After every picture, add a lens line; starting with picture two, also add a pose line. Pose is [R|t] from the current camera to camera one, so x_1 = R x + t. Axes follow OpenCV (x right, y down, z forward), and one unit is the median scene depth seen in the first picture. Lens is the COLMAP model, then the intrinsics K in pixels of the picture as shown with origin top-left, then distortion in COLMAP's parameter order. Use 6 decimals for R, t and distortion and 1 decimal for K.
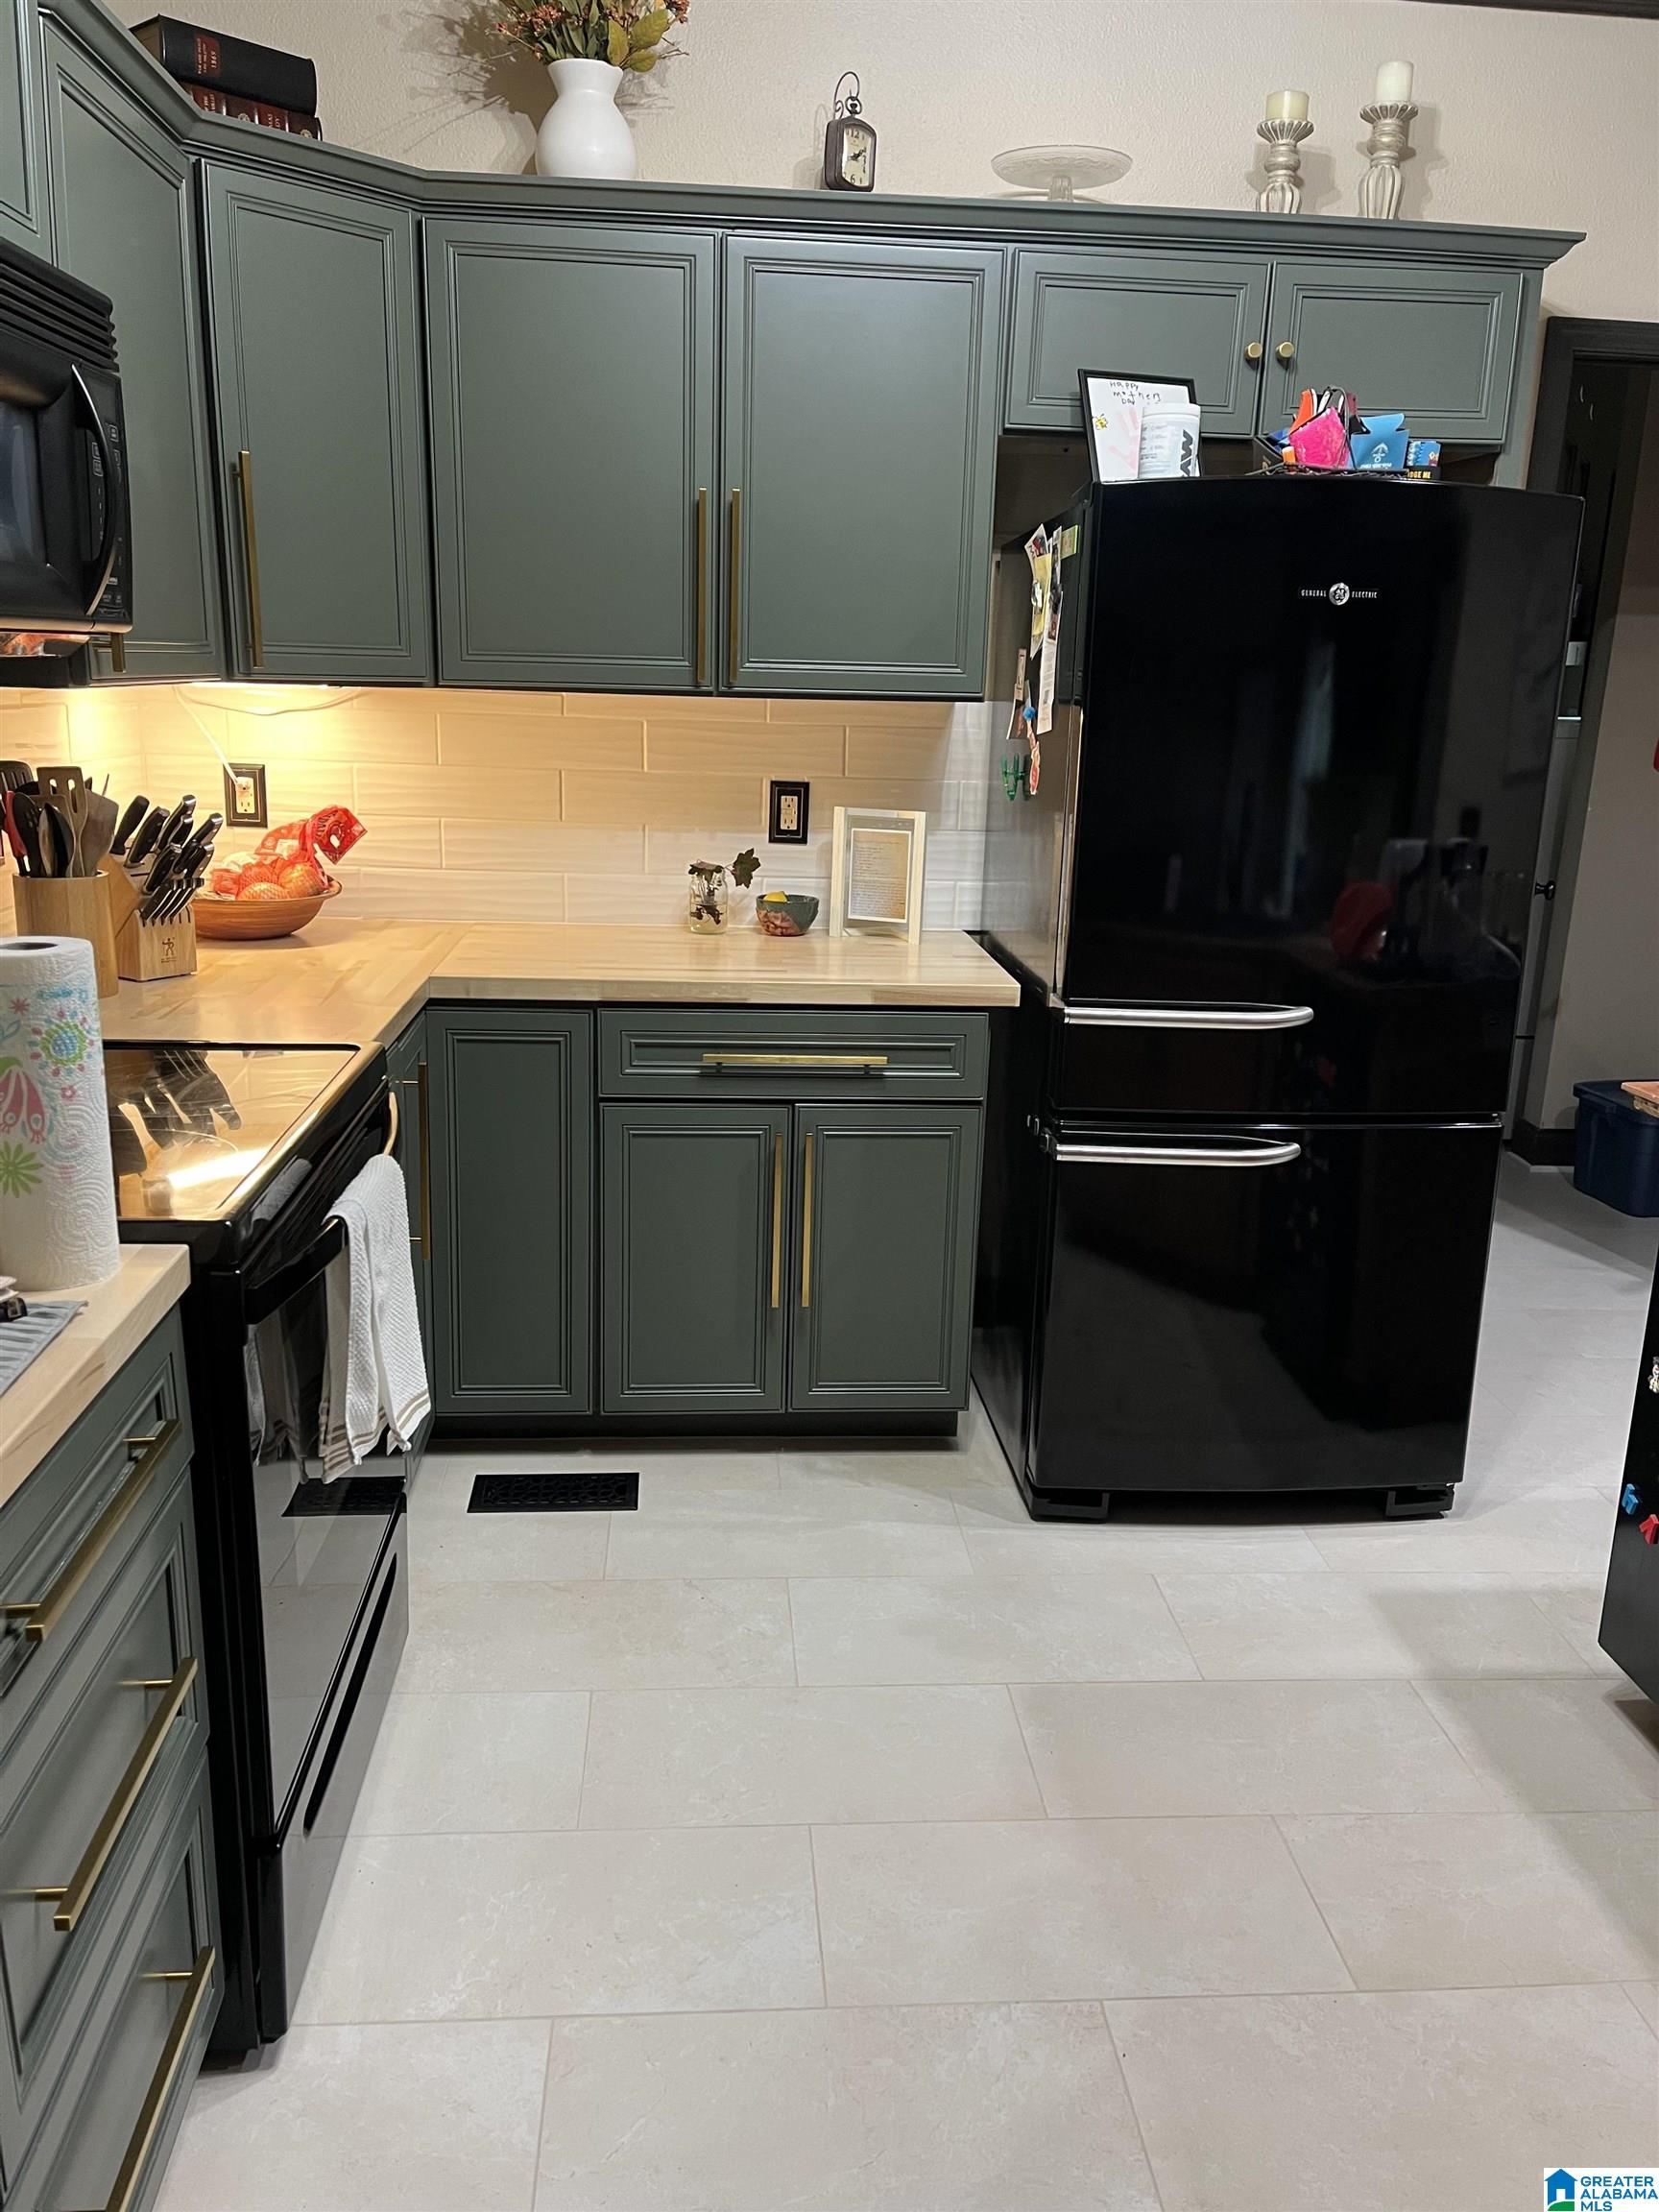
lens RADIAL K [[1689.1, 0, 822.2], [0, 1689.1, 1101.9], [0, 0, 1]] dist [0.052092, -0.082824]
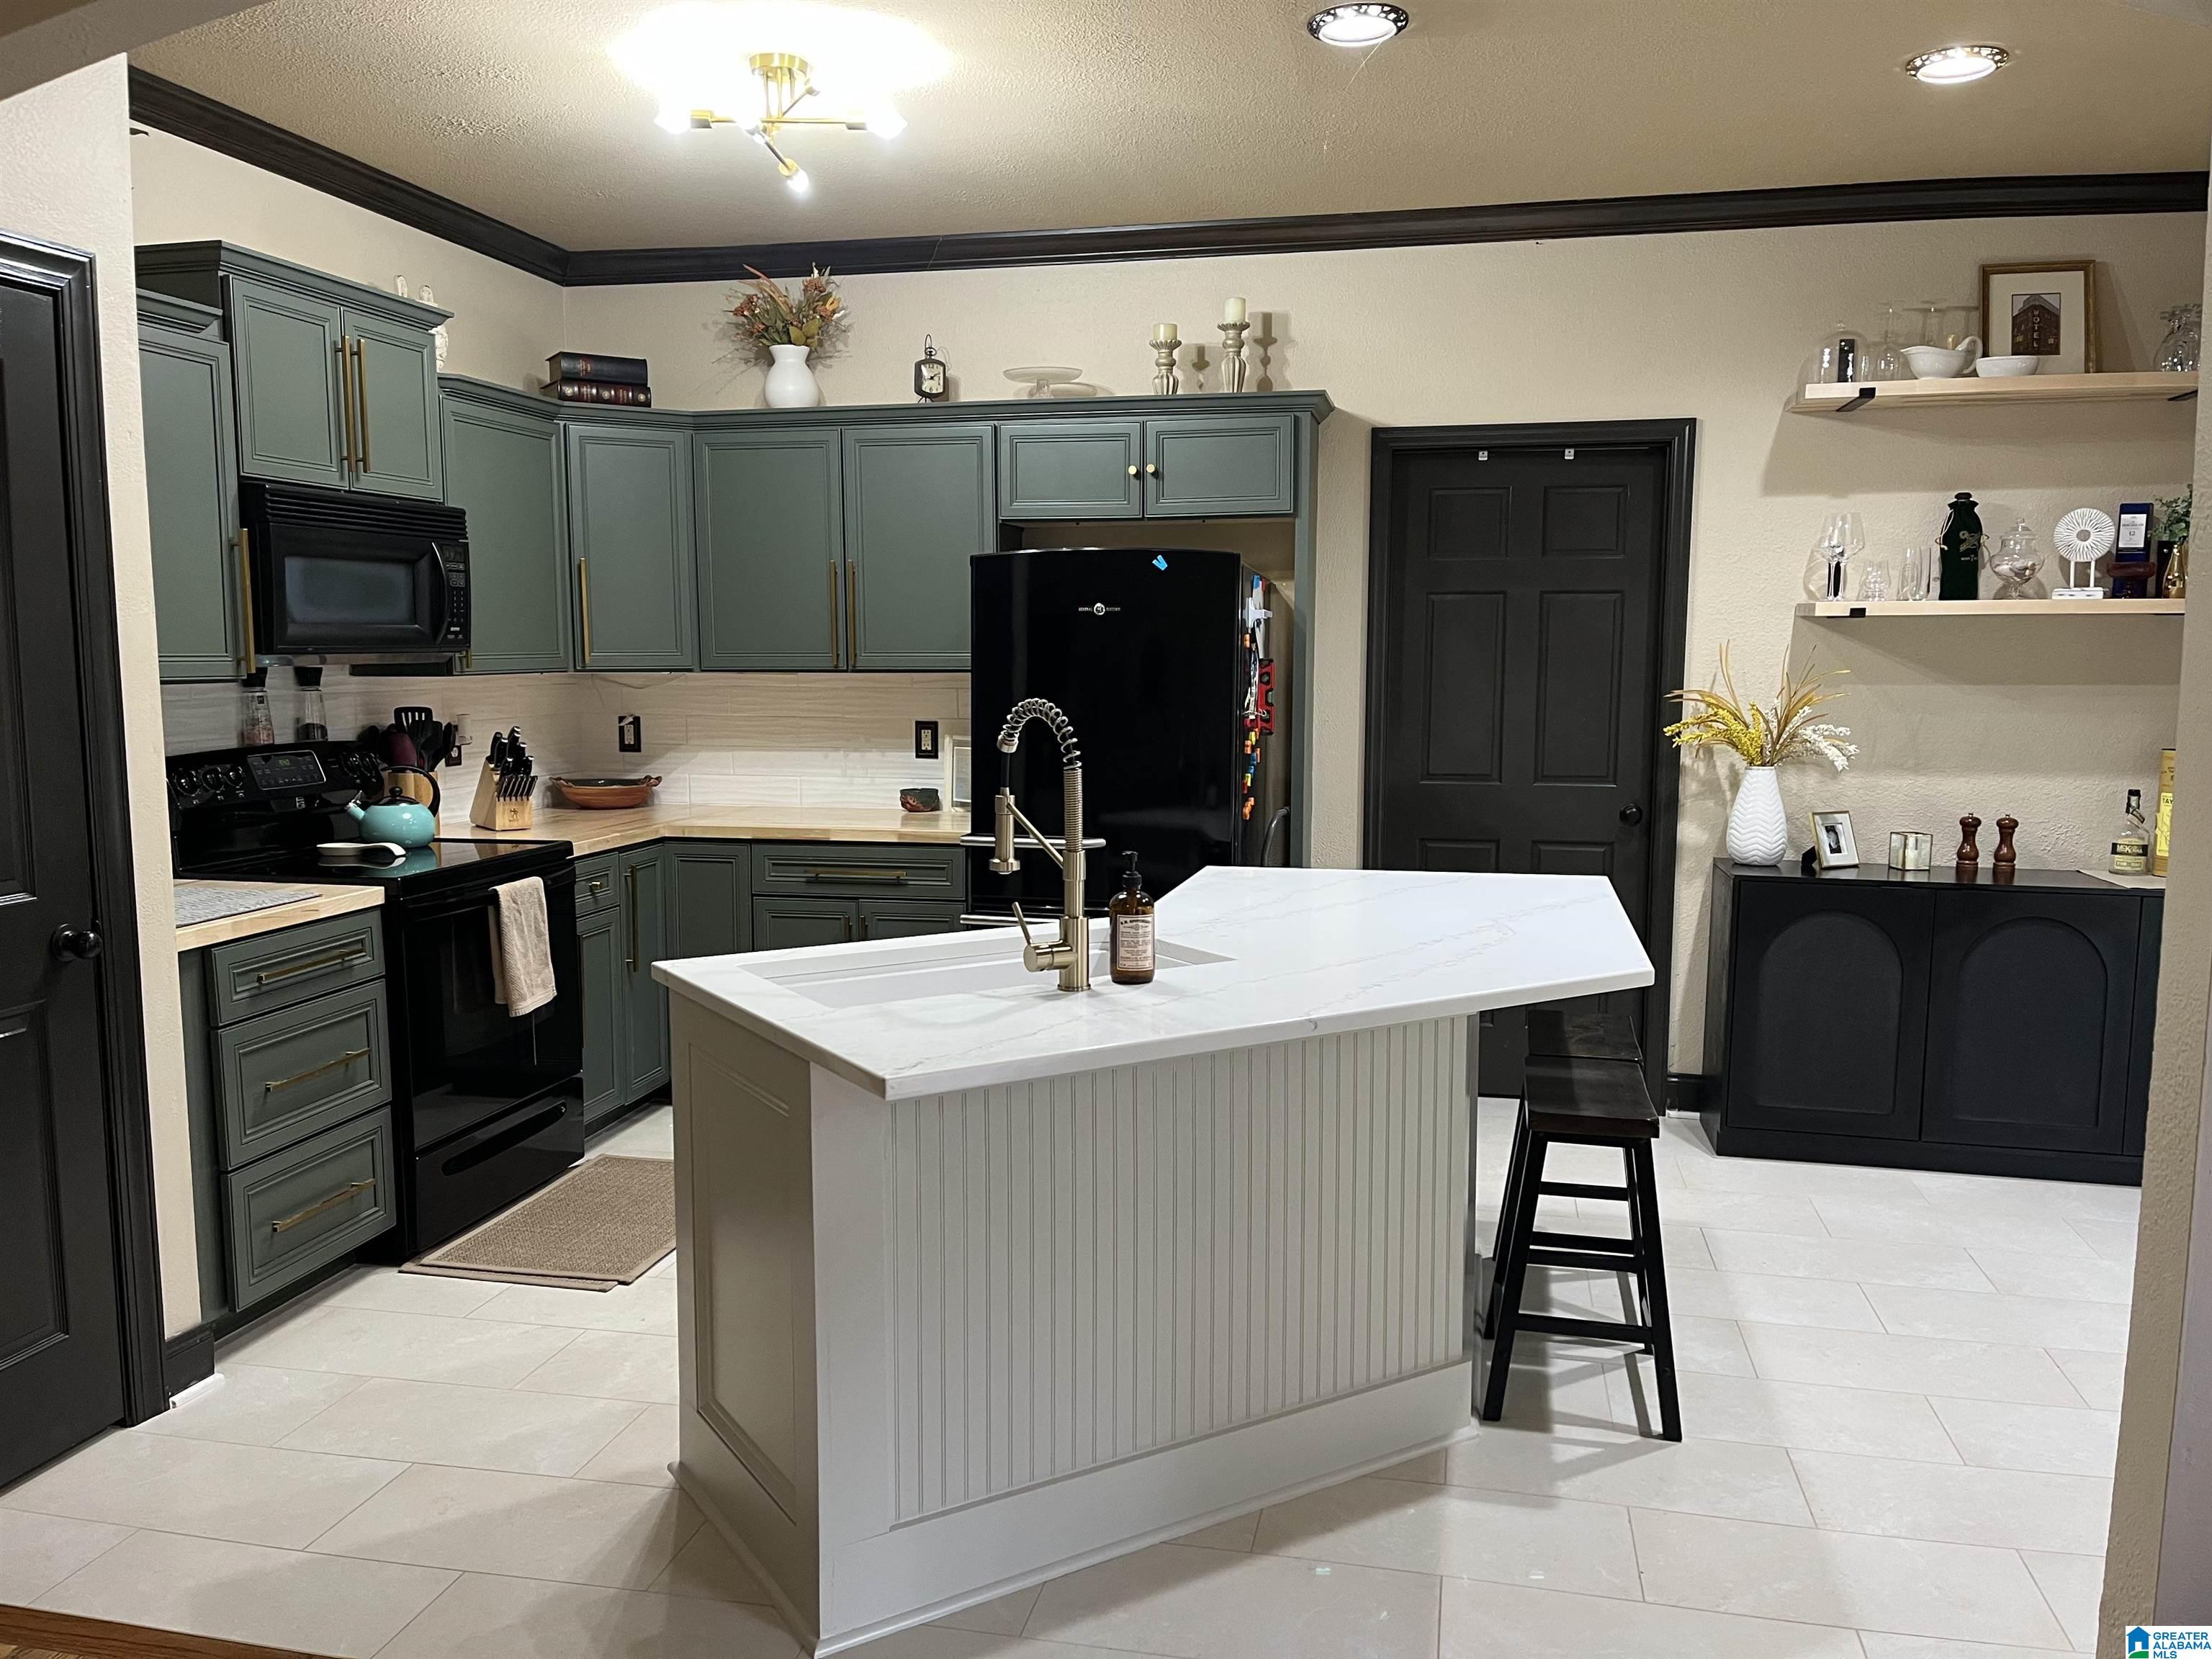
lens RADIAL K [[1689.1, 0, 1124.3], [0, 1689.1, 831.2], [0, 0, 1]] dist [0.052092, -0.082824]
pose [[0.958601, -0.000122, -0.284752, 0.721273], [-0.040763, 0.989642, -0.137649, 0.155938], [0.281819, 0.143558, 0.948667, -0.570653]]
